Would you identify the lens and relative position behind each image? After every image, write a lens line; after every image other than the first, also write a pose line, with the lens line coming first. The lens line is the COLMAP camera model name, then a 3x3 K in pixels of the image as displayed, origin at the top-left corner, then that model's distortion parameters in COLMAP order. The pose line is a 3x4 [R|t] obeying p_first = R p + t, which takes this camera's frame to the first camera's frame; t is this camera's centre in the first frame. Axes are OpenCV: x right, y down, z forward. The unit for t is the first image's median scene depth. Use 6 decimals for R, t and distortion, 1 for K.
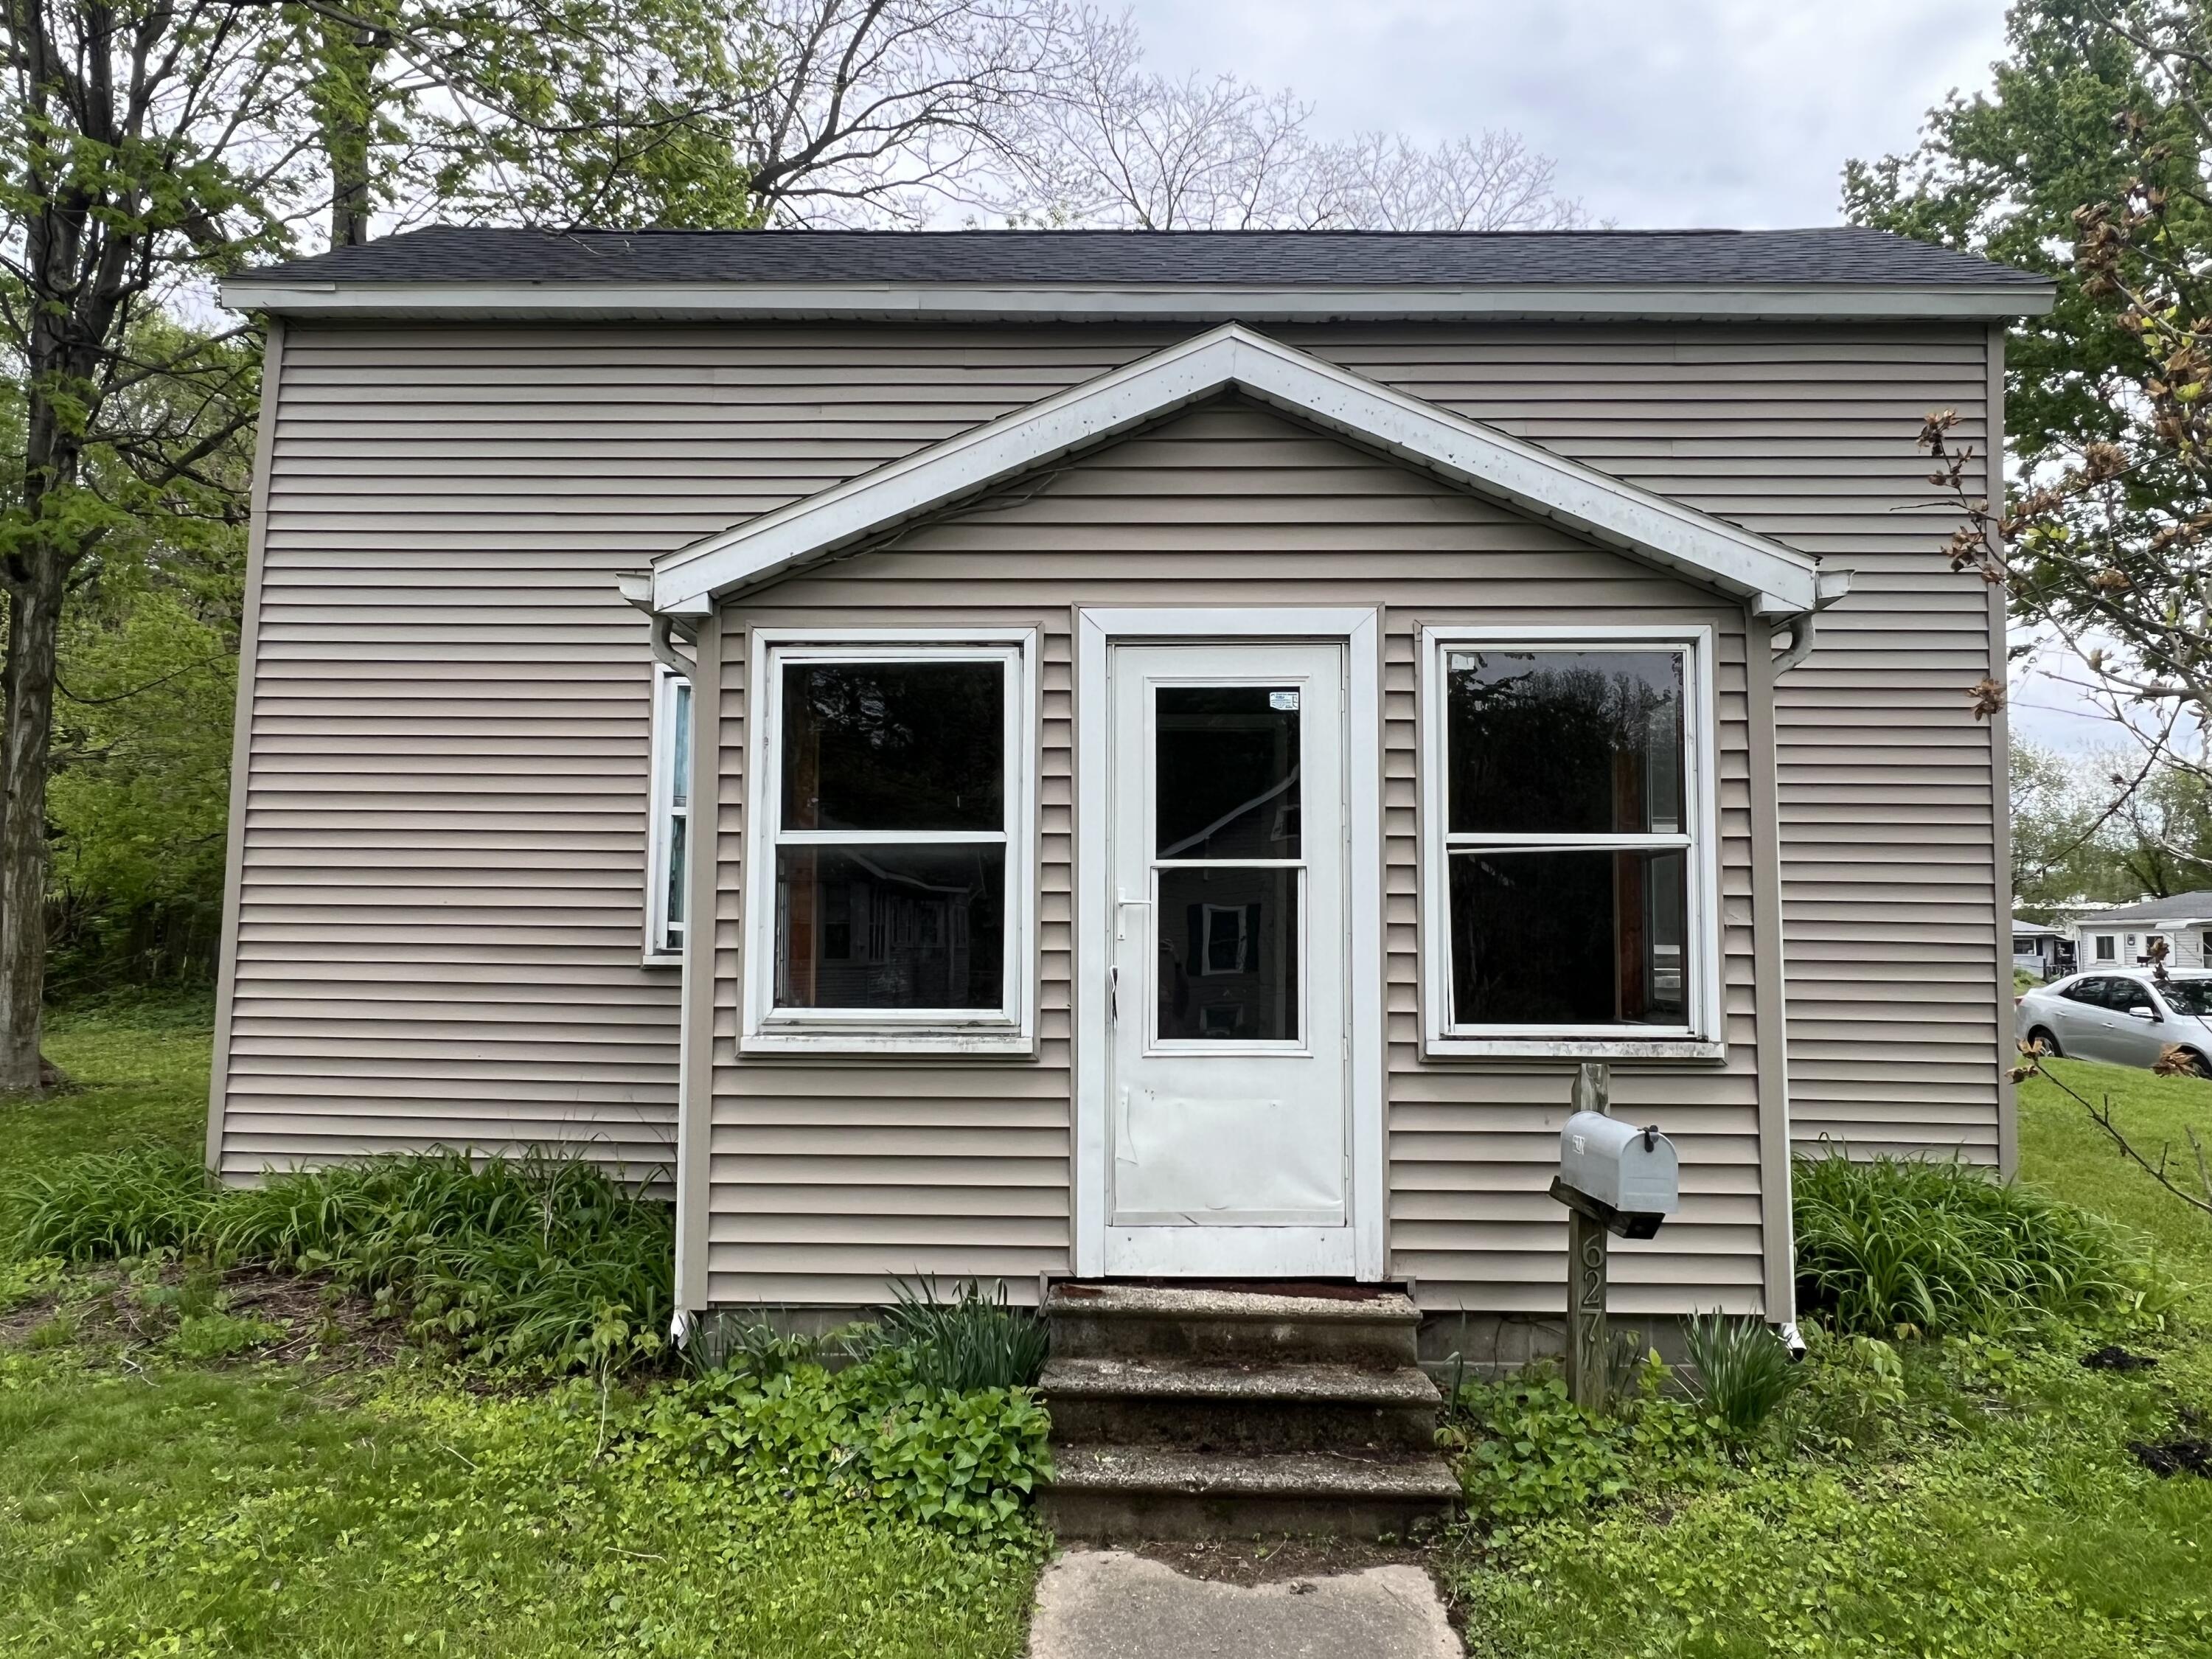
lens RADIAL K [[1422.9, 0, 1106.9], [0, 1422.9, 860.0], [0, 0, 1]] dist [-0.002644, 0.003857]
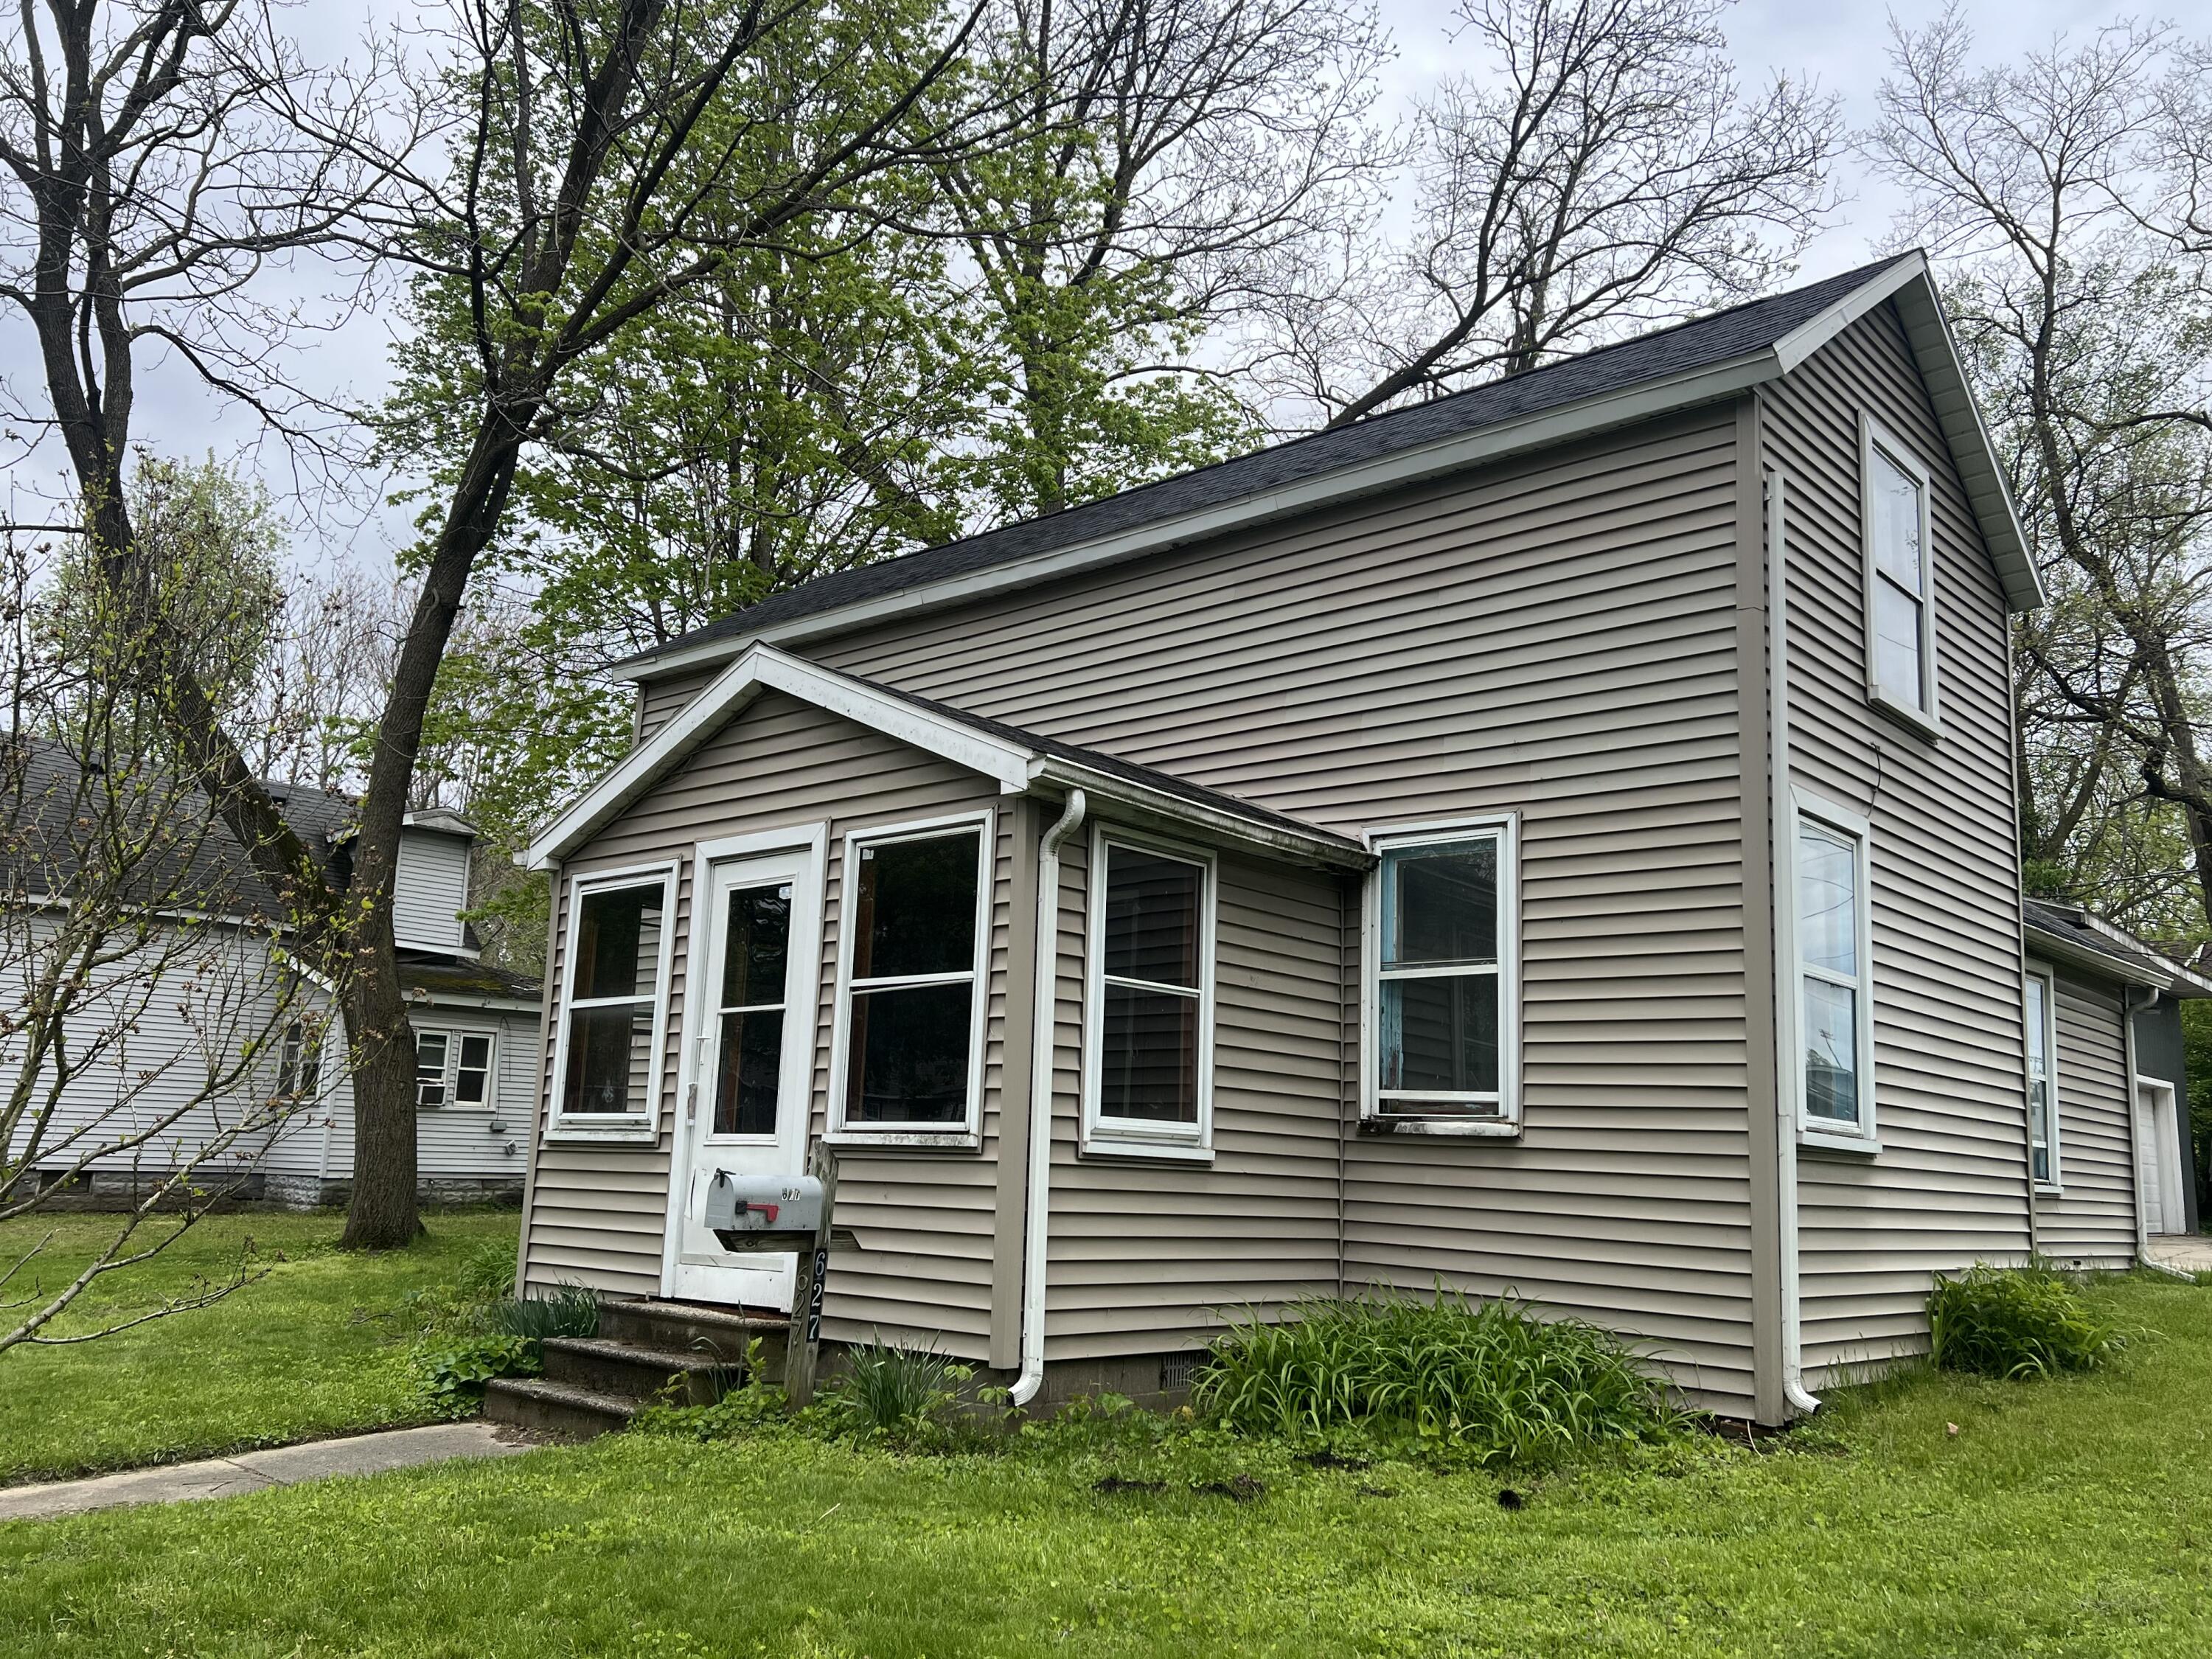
lens RADIAL K [[1648.7, 0, 1106.0], [0, 1648.7, 829.5], [0, 0, 1]] dist [0.131479, 0.000249]
pose [[0.778348, -0.105220, -0.618953, 1.425270], [0.025667, 0.990365, -0.136083, 0.060903], [0.627308, 0.090033, 0.773549, -0.095602]]
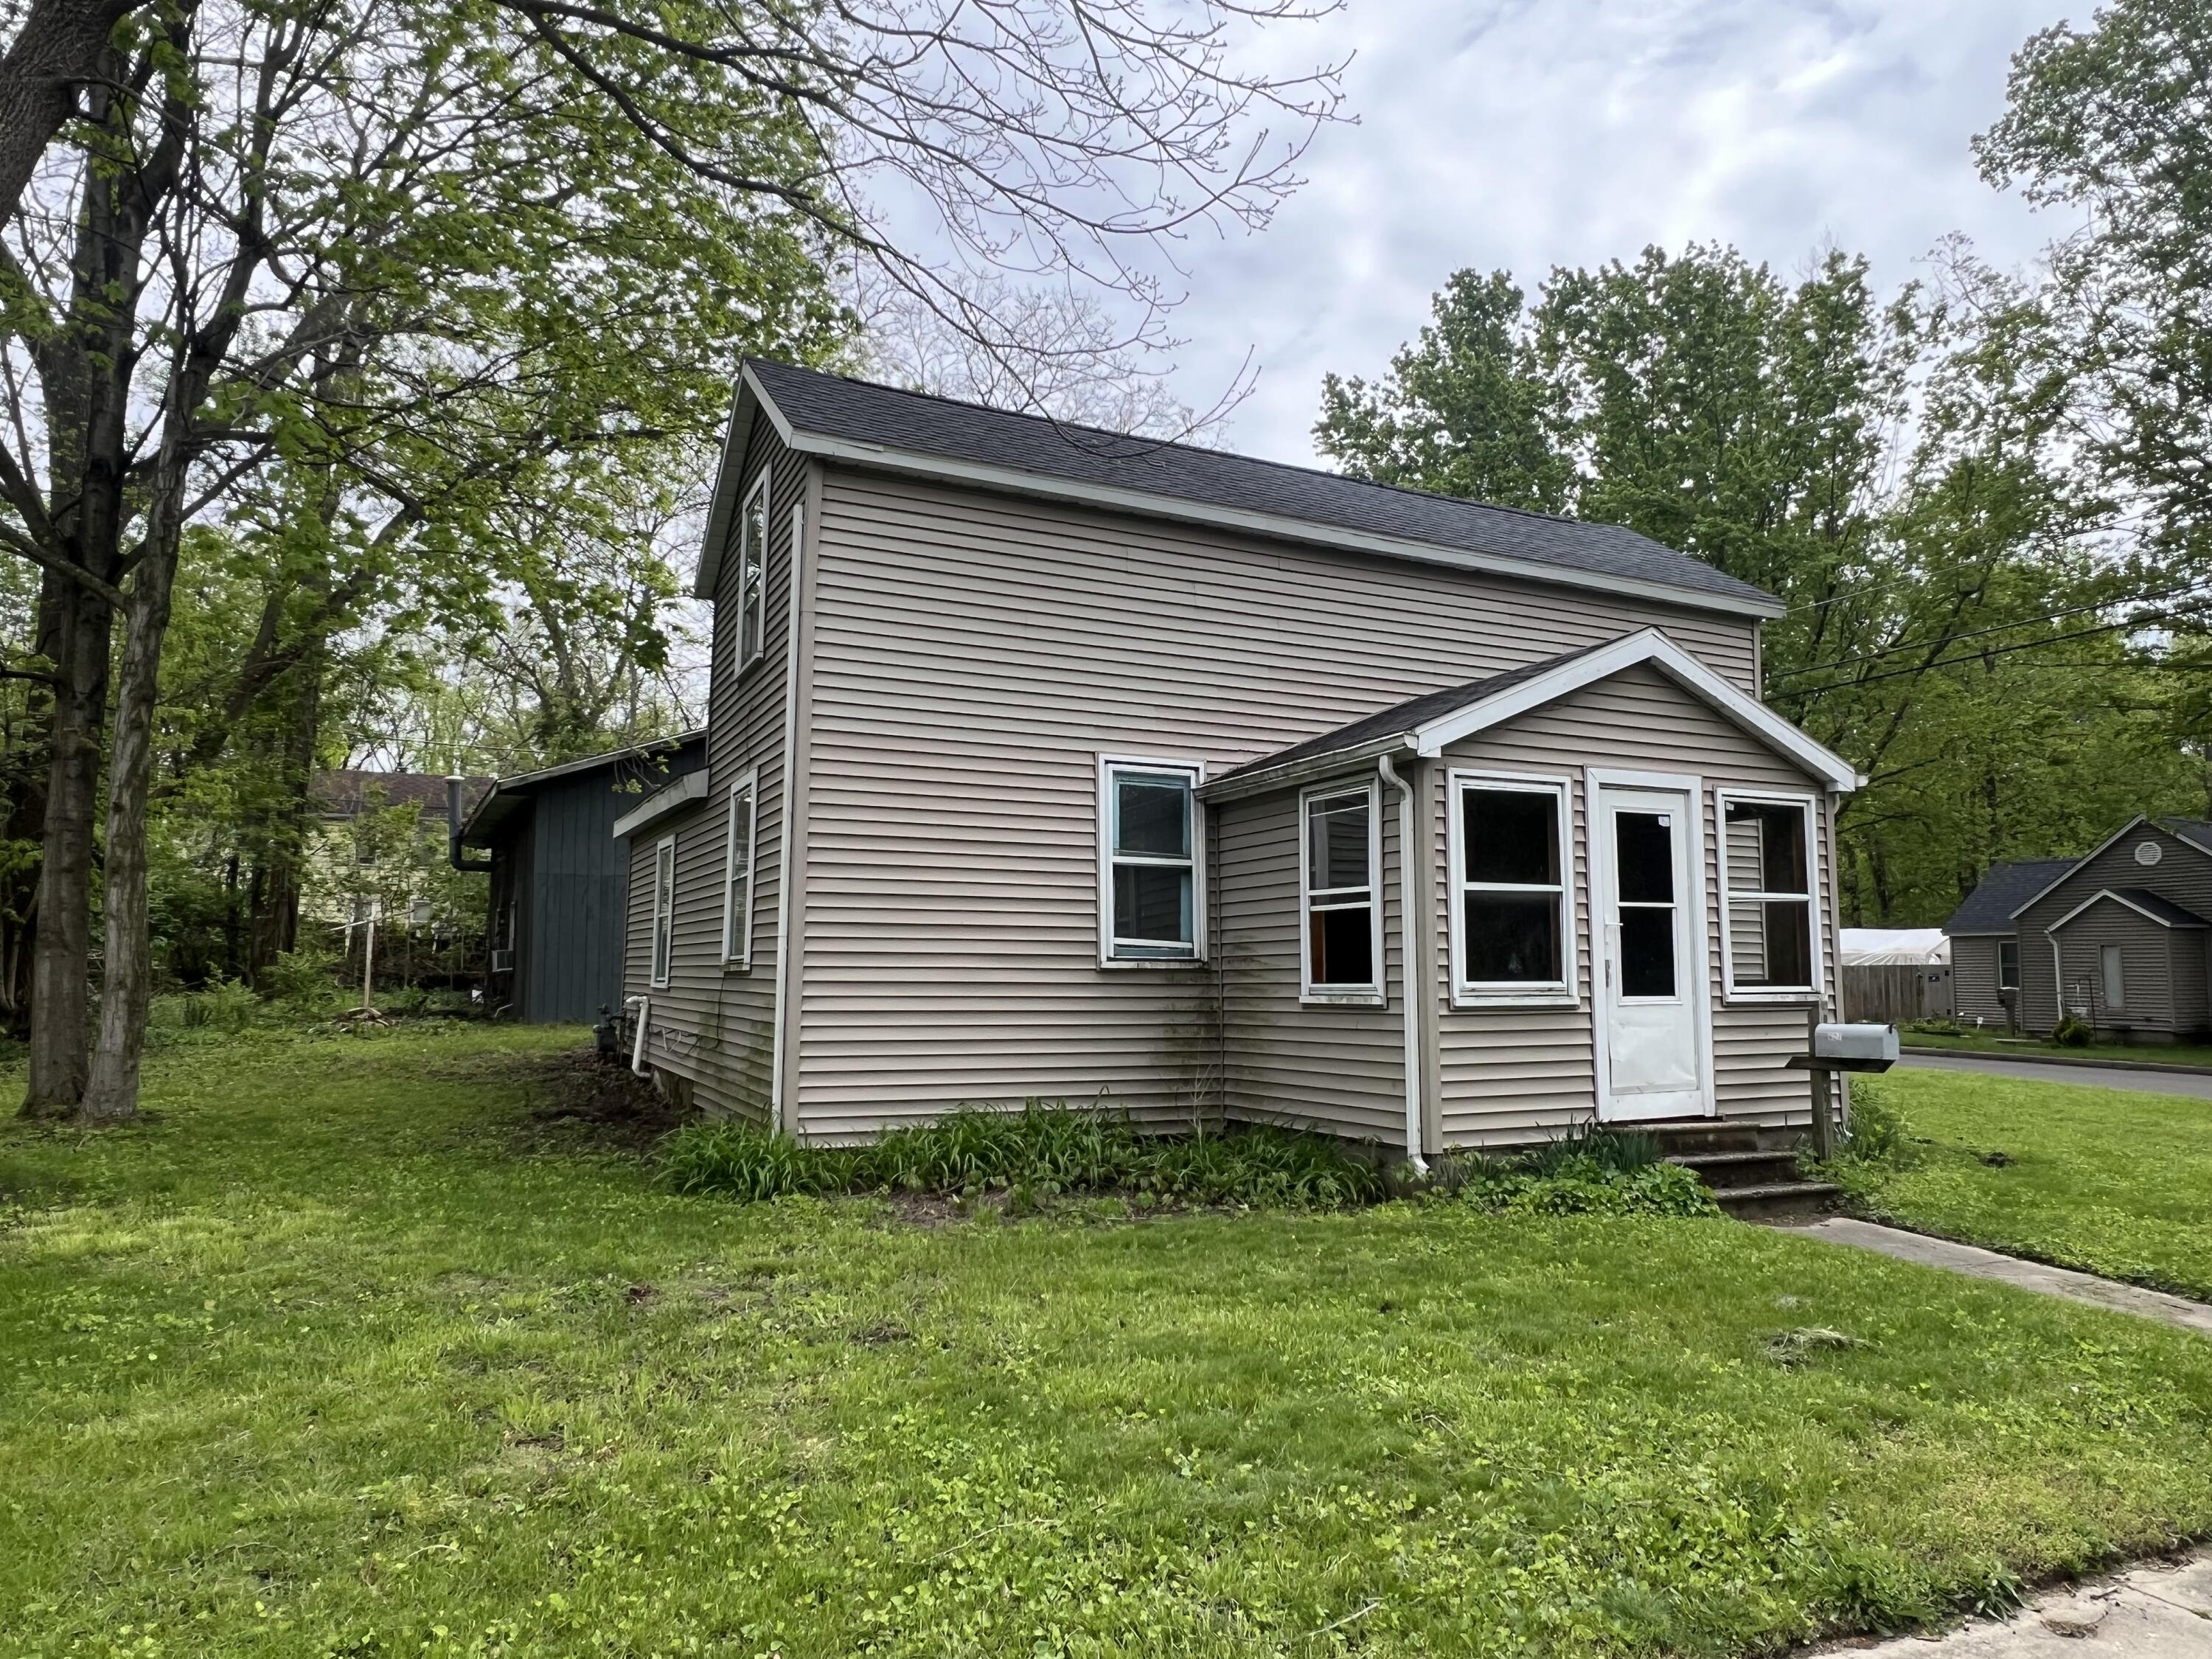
lens RADIAL K [[1422.9, 0, 1106.9], [0, 1422.9, 860.0], [0, 0, 1]] dist [-0.002644, 0.003857]
pose [[0.886509, 0.031261, 0.461654, -1.452876], [-0.019525, 0.999354, -0.030179, 0.013917], [-0.462300, 0.017740, 0.886546, -0.370402]]
